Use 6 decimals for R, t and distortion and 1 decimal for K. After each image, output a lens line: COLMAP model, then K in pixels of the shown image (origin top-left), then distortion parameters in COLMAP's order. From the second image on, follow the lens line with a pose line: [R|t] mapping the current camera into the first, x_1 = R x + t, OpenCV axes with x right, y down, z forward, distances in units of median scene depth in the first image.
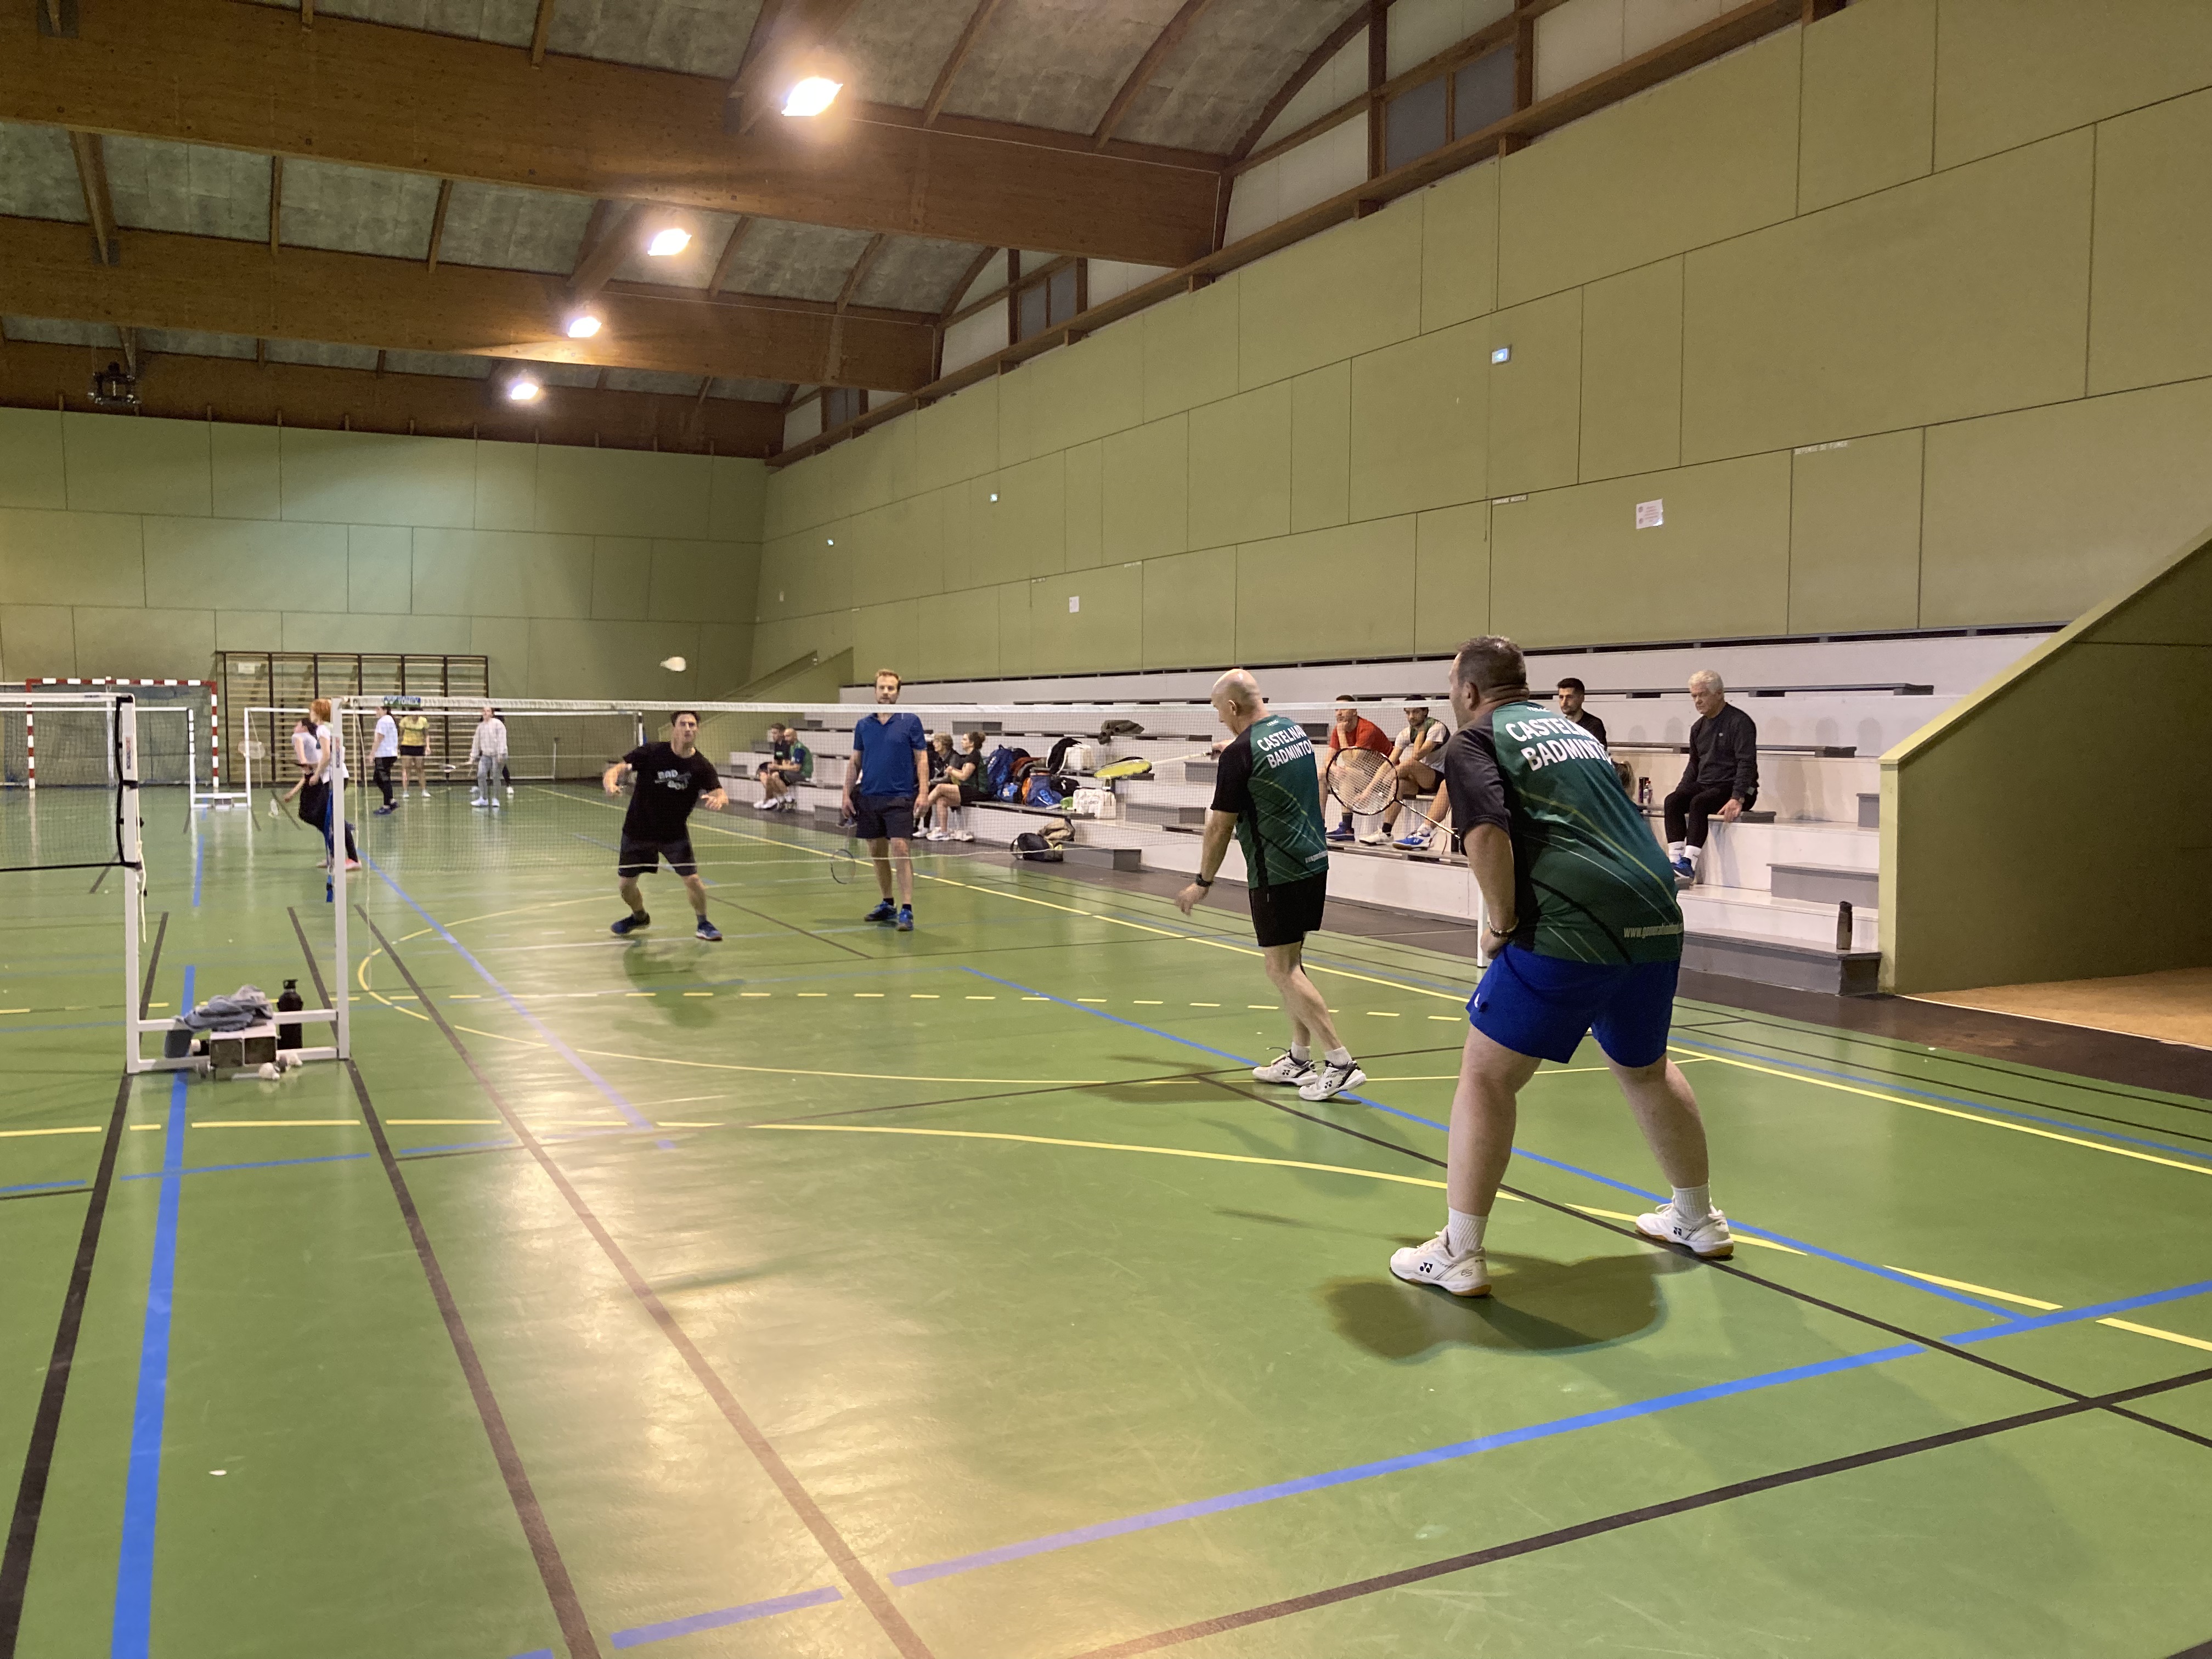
lens RADIAL K [[1808.3, 0, 1106.0], [0, 1808.3, 829.5], [0, 0, 1]] dist [0.021554, 0.008466]
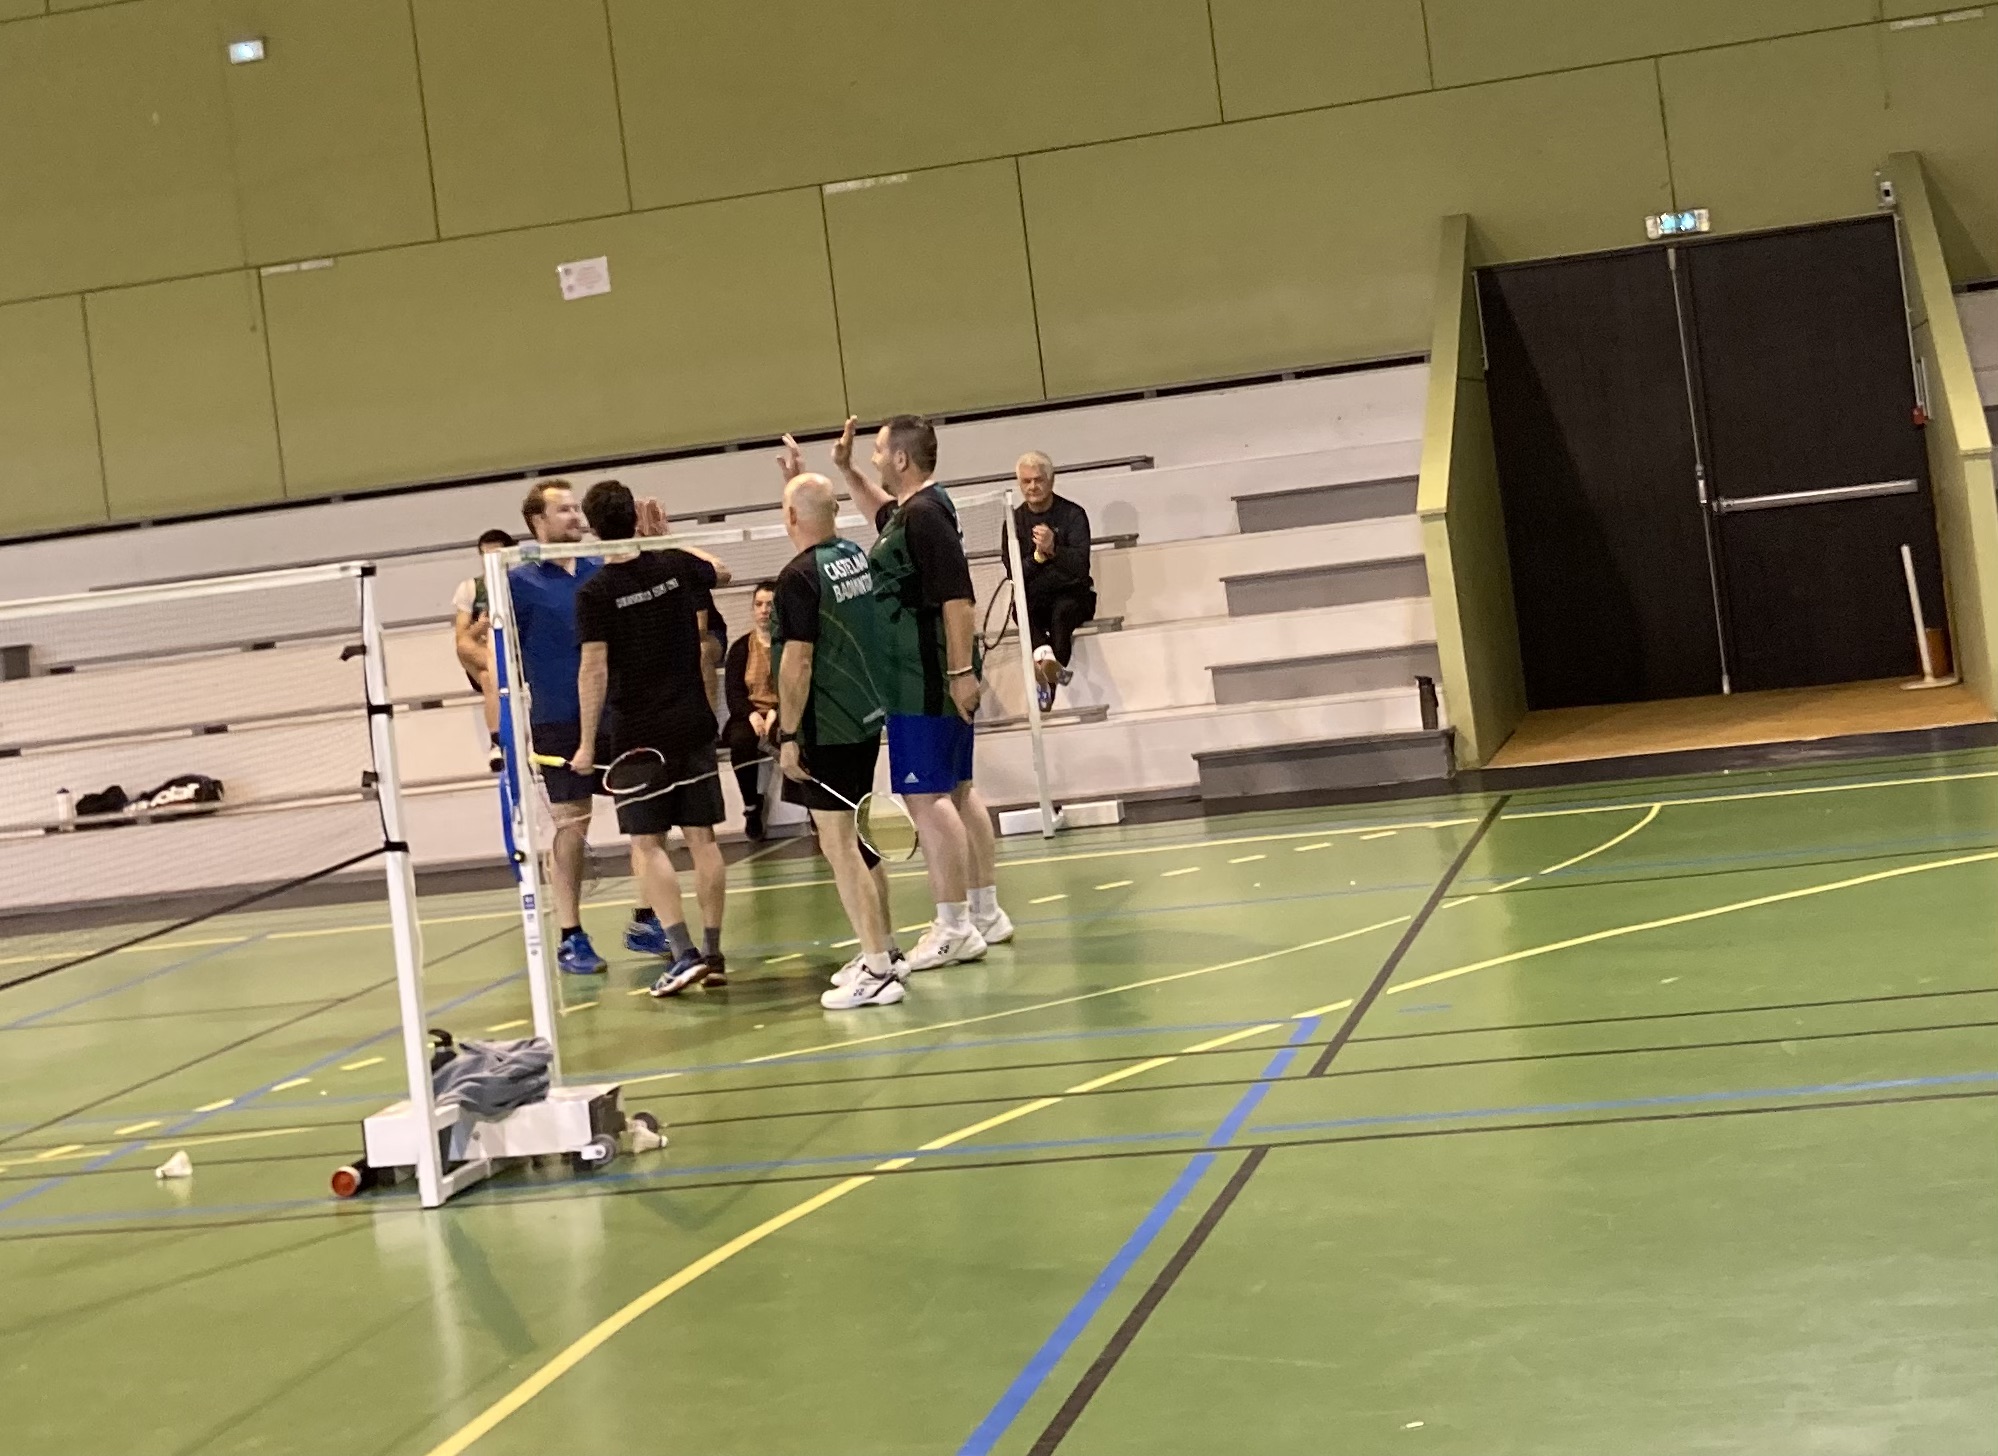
lens RADIAL K [[1826.2, 0, 999.0], [0, 1826.2, 728.0], [0, 0, 1]] dist [0.005678, 0.003439]
pose [[0.547465, -0.165140, 0.820372, -0.279138], [0.172759, 0.981521, 0.082290, -0.035216], [-0.818801, 0.096676, 0.565878, 0.557126]]
